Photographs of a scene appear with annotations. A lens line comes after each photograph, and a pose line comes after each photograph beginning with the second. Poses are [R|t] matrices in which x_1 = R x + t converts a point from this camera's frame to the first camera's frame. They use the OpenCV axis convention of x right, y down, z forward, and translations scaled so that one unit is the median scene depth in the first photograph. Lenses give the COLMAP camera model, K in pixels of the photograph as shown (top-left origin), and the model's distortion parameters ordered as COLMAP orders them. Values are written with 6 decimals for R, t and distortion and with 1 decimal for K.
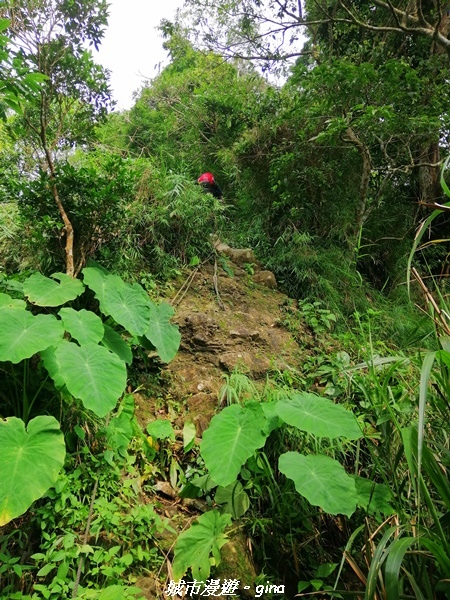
lens RADIAL K [[464.0, 0, 223.5], [0, 464.0, 301.1], [0, 0, 1]] dist [0.043730, -0.080407]
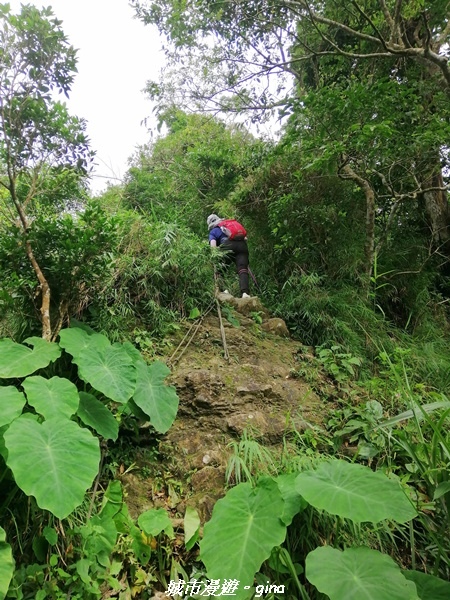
lens RADIAL K [[464.0, 0, 221.2], [0, 464.0, 298.4], [0, 0, 1]] dist [0.043730, -0.080407]
pose [[0.995175, -0.093247, -0.030524, 0.025993], [0.088462, 0.987301, -0.131950, 0.012065], [0.042440, 0.128613, 0.990786, 0.123647]]
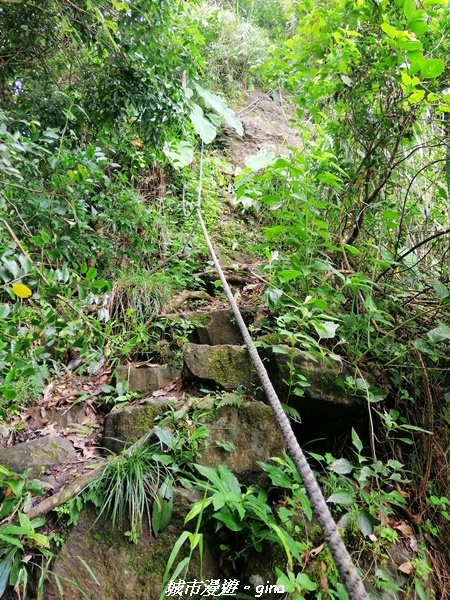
lens RADIAL K [[464.0, 0, 223.8], [0, 464.0, 301.1], [0, 0, 1]] dist [0.043730, -0.080407]
pose [[0.987754, 0.141532, -0.065657, 0.060932], [-0.114829, 0.944367, 0.308196, 0.144138], [0.105625, -0.296883, 0.949054, -0.864029]]
